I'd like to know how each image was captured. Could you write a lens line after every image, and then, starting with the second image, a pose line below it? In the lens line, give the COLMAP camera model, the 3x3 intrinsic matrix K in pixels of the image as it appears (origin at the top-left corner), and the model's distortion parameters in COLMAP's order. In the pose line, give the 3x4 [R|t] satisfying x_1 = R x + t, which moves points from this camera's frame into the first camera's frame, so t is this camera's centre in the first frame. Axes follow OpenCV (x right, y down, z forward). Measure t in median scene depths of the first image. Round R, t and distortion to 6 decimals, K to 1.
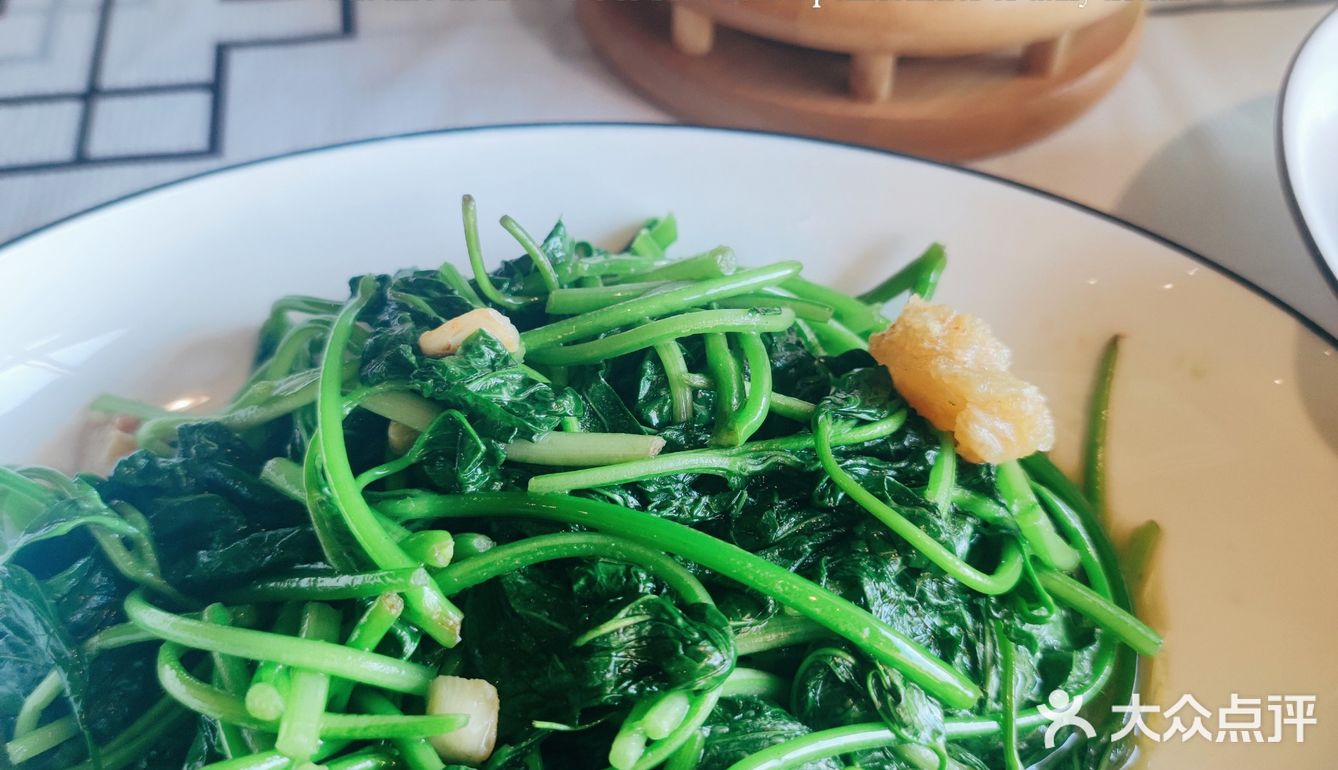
lens RADIAL K [[1317.9, 0, 669.0], [0, 1317.9, 385.0], [0, 0, 1]] dist [-0.005252, -0.000541]
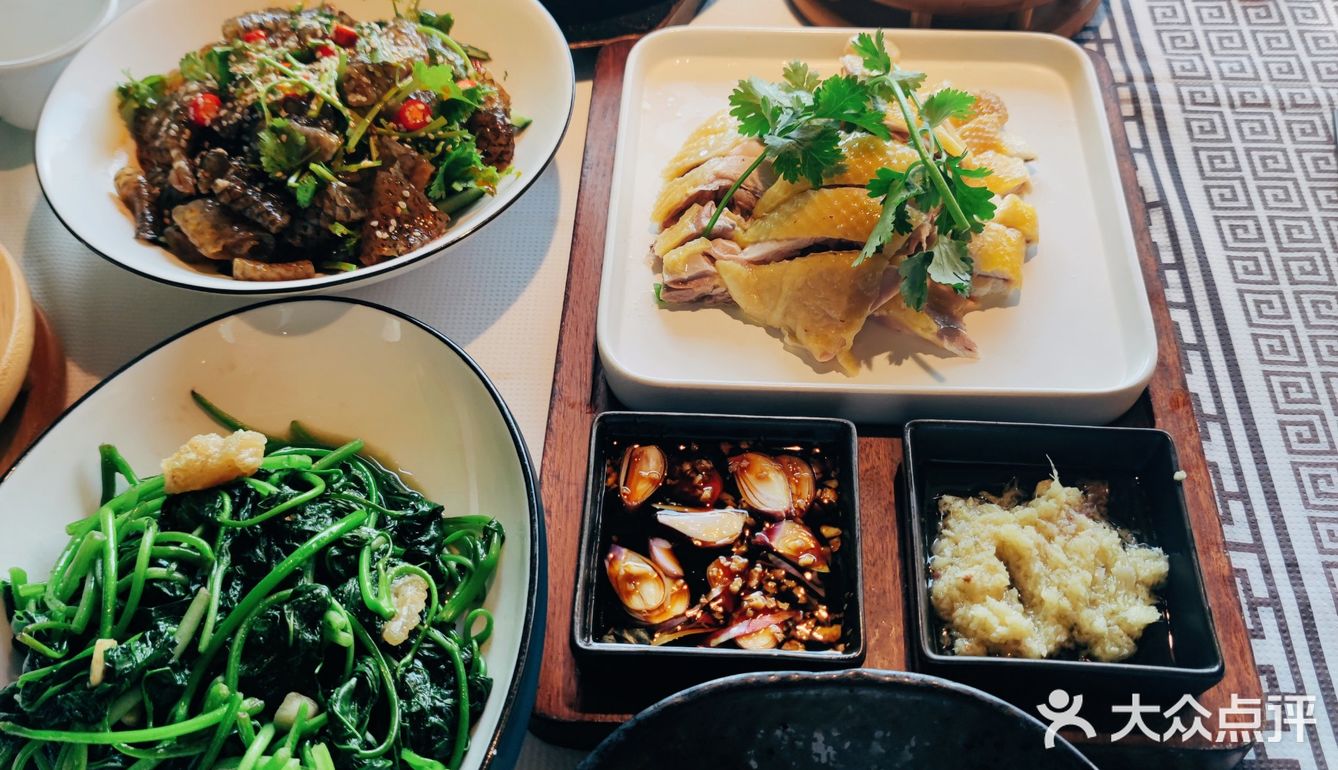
lens RADIAL K [[1317.9, 0, 669.0], [0, 1317.9, 385.0], [0, 0, 1]] dist [-0.005252, -0.000541]
pose [[0.217045, -0.804515, 0.552854, -0.713586], [0.753307, 0.498234, 0.429291, -0.439222], [-0.620822, 0.323294, 0.714186, -1.000732]]
